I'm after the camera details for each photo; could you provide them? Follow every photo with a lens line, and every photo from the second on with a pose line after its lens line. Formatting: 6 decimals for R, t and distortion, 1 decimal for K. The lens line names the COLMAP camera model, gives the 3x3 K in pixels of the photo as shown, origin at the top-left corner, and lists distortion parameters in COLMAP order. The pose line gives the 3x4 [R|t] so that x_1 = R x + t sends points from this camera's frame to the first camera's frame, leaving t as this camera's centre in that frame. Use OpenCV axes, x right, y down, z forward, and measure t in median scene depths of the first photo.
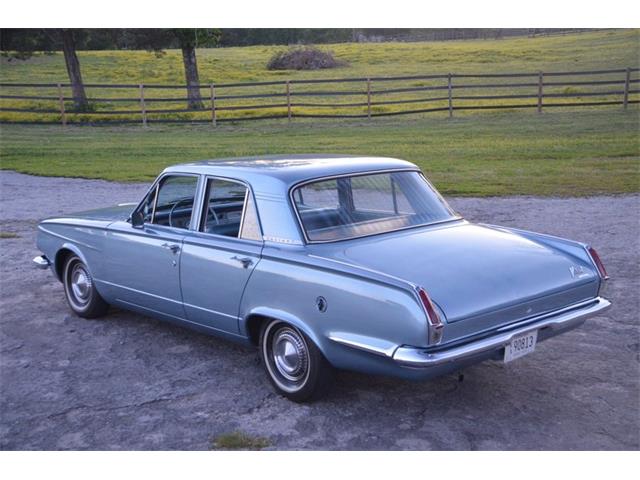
lens RADIAL K [[921.7, 0, 306.1], [0, 921.7, 274.0], [0, 0, 1]] dist [0.233280, 0.000000]
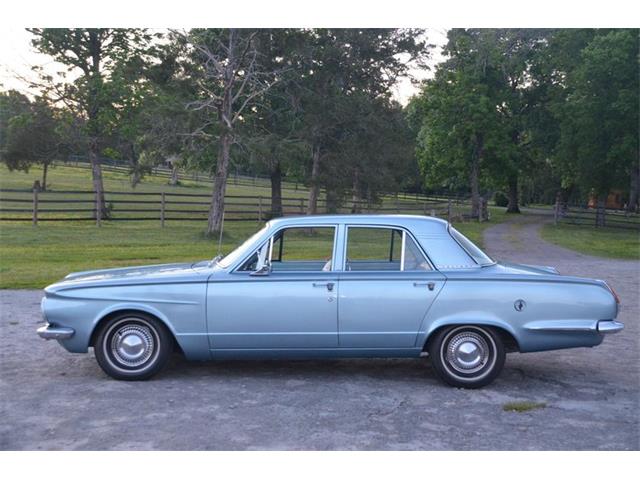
lens RADIAL K [[921.7, 0, 328.6], [0, 921.7, 250.1], [0, 0, 1]] dist [0.233280, 0.000000]
pose [[0.651878, -0.005488, 0.758304, -1.116060], [0.131879, 0.985556, -0.106237, 0.055780], [-0.746769, 0.169258, 0.643186, 0.263549]]
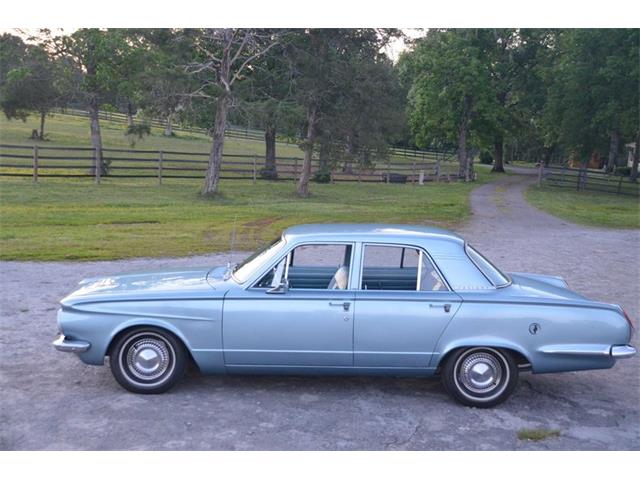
lens RADIAL K [[882.2, 0, 328.5], [0, 882.2, 255.5], [0, 0, 1]] dist [0.206811, 0.000000]
pose [[0.639031, -0.046128, 0.767797, -1.099328], [0.111326, 0.993236, -0.032984, -0.060974], [-0.761082, 0.106553, 0.639844, 0.319390]]
